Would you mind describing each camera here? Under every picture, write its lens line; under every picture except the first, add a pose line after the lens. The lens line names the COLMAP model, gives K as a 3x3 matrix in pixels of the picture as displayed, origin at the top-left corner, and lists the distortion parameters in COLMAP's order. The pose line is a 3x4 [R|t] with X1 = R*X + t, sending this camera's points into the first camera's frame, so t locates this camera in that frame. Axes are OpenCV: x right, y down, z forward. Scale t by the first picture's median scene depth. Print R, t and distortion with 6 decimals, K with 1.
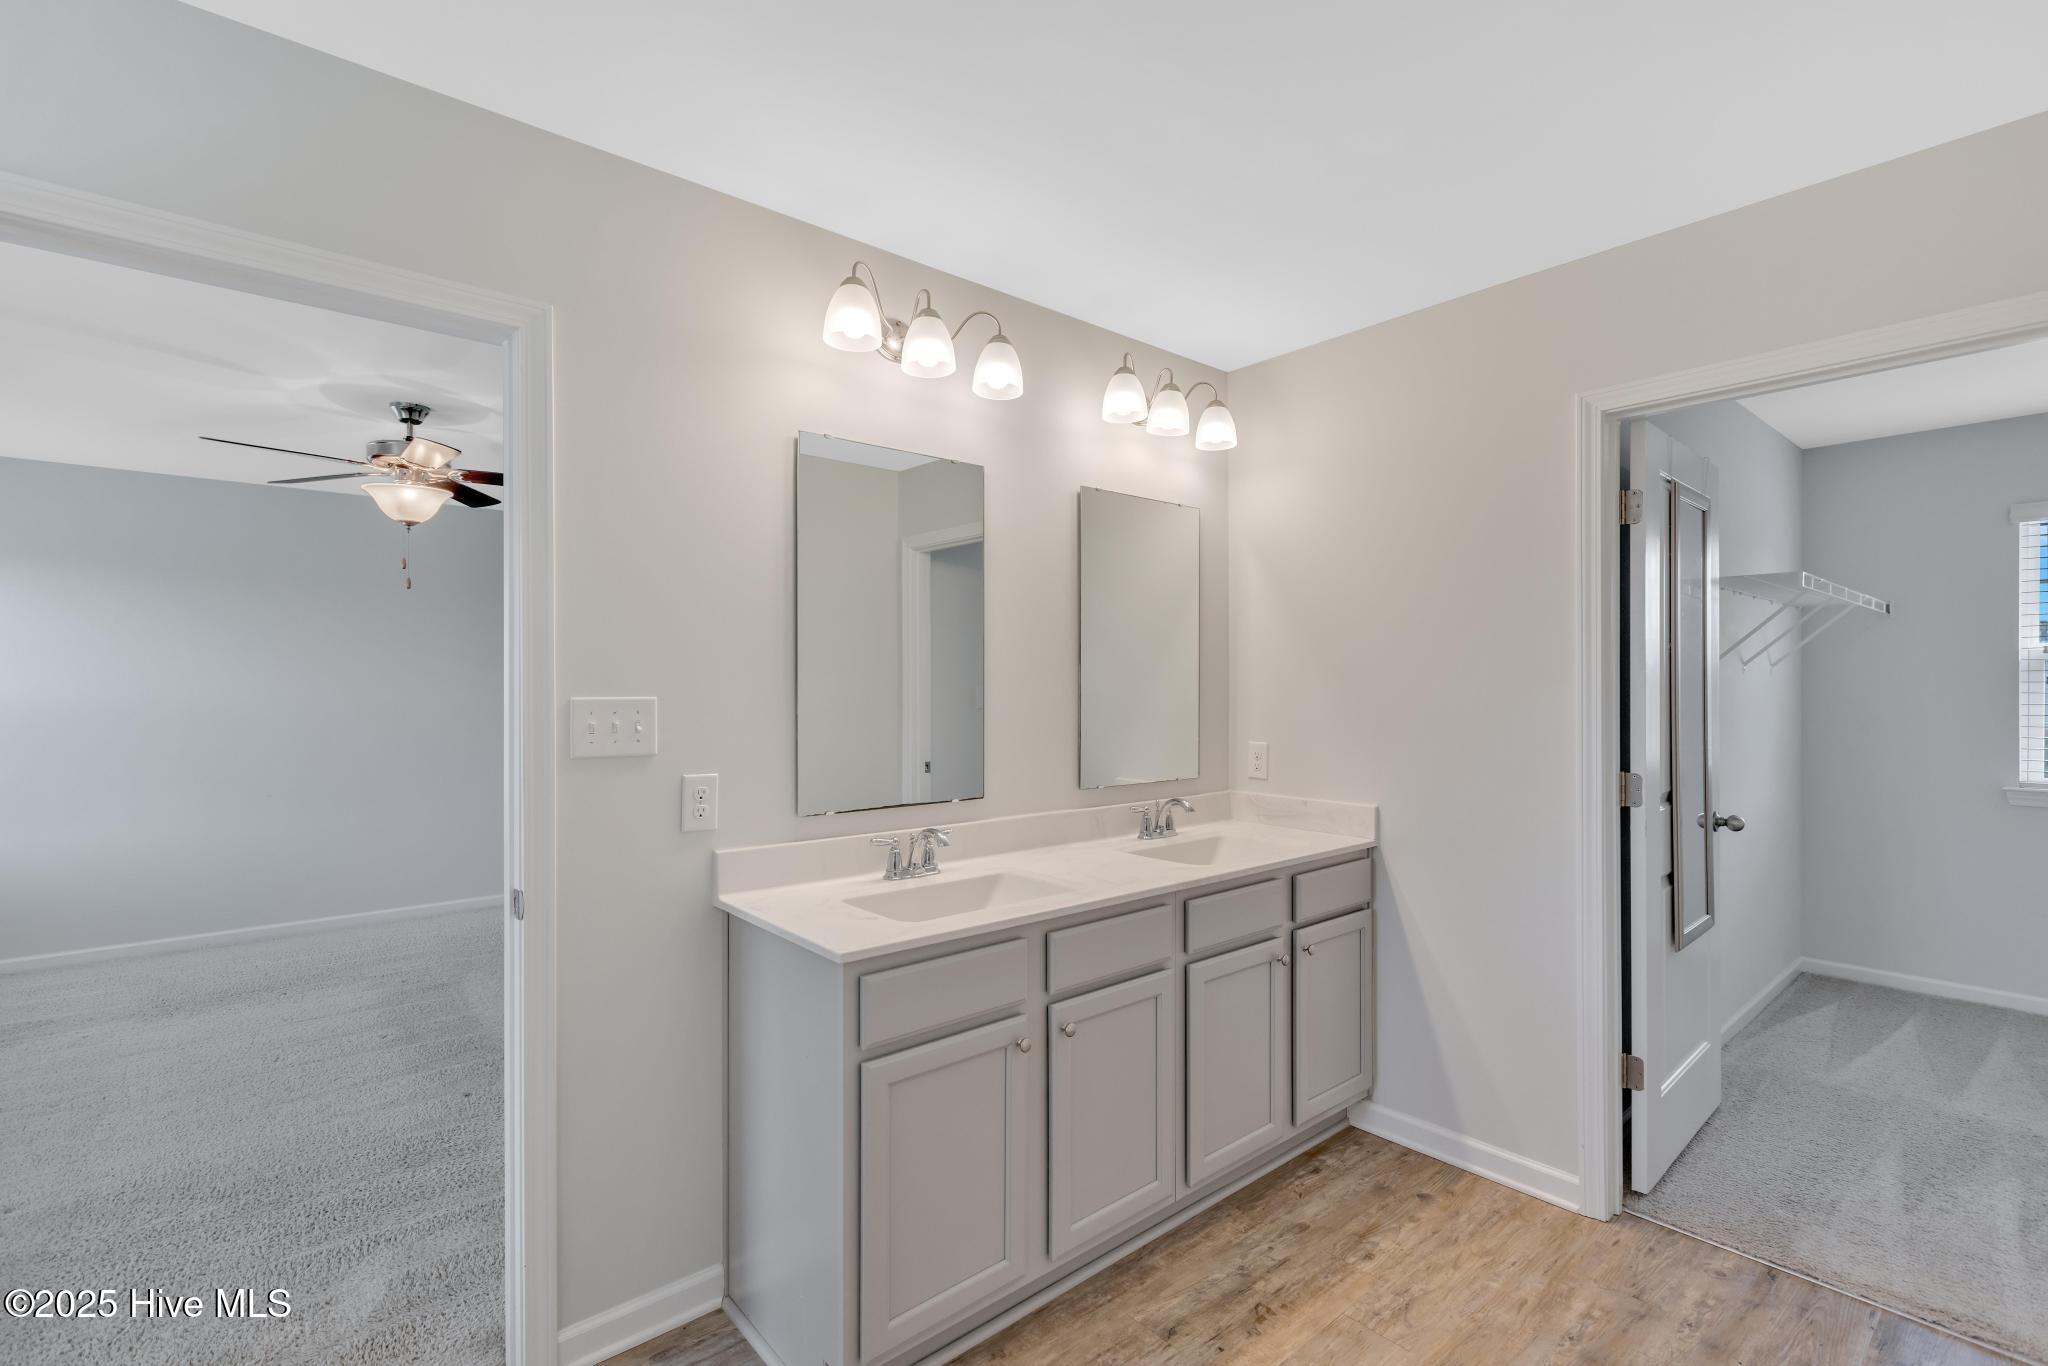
lens RADIAL K [[918.5, 0, 1024.0], [0, 918.5, 683.0], [0, 0, 1]] dist [-0.000546, -0.000318]
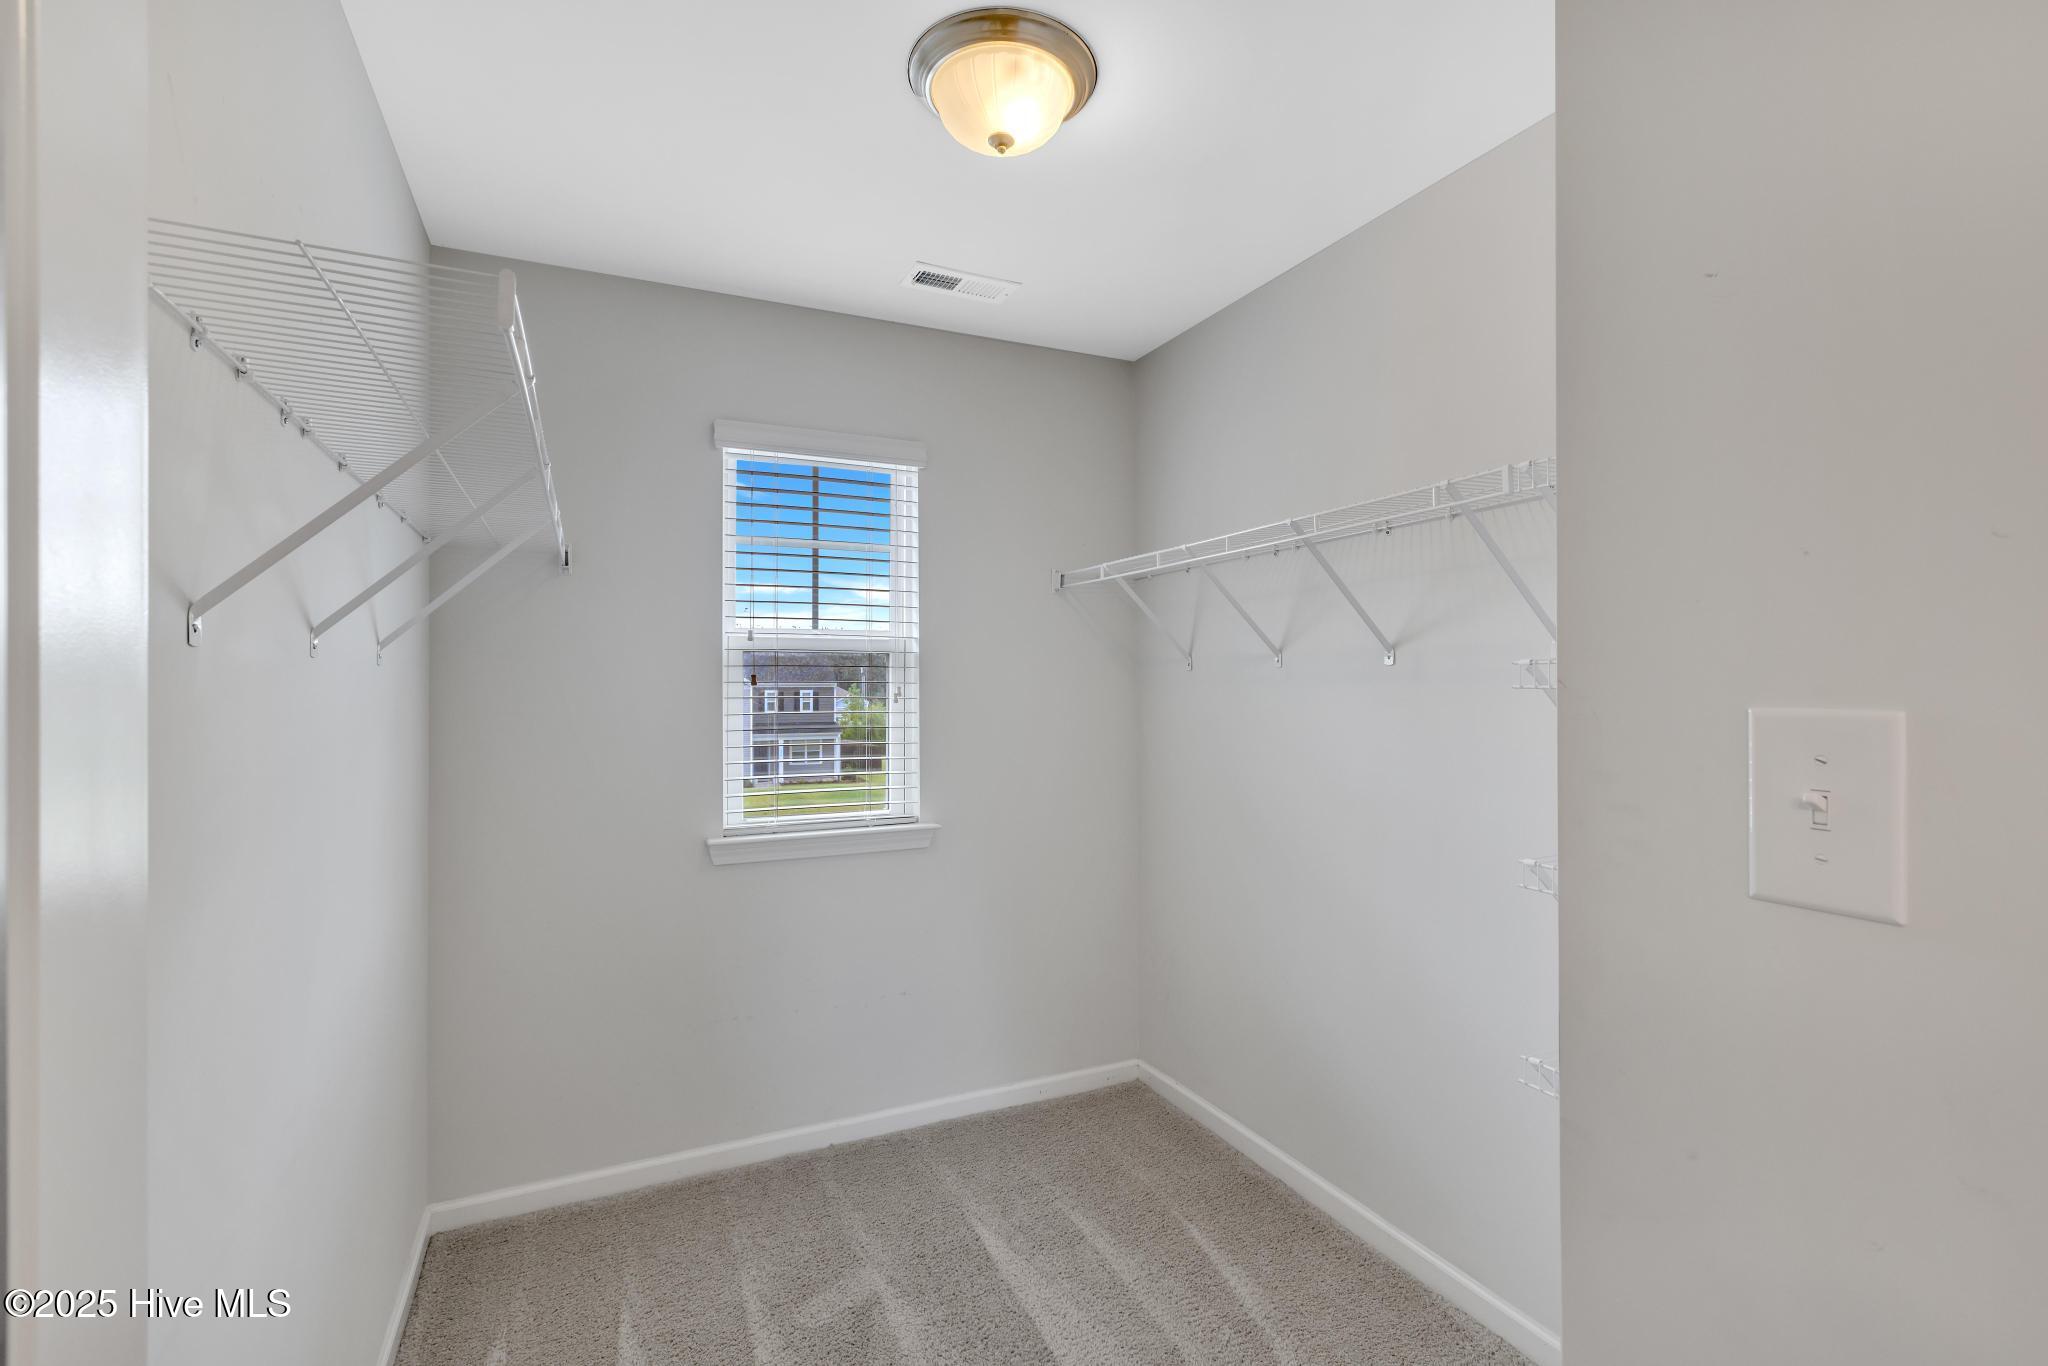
lens RADIAL K [[918.5, 0, 1024.0], [0, 918.5, 683.0], [0, 0, 1]] dist [-0.000546, -0.000318]
pose [[0.259207, -0.001205, 0.965821, 0.481667], [-0.003791, 0.999990, 0.002265, -0.002410], [-0.965814, -0.004249, 0.259200, 0.604080]]
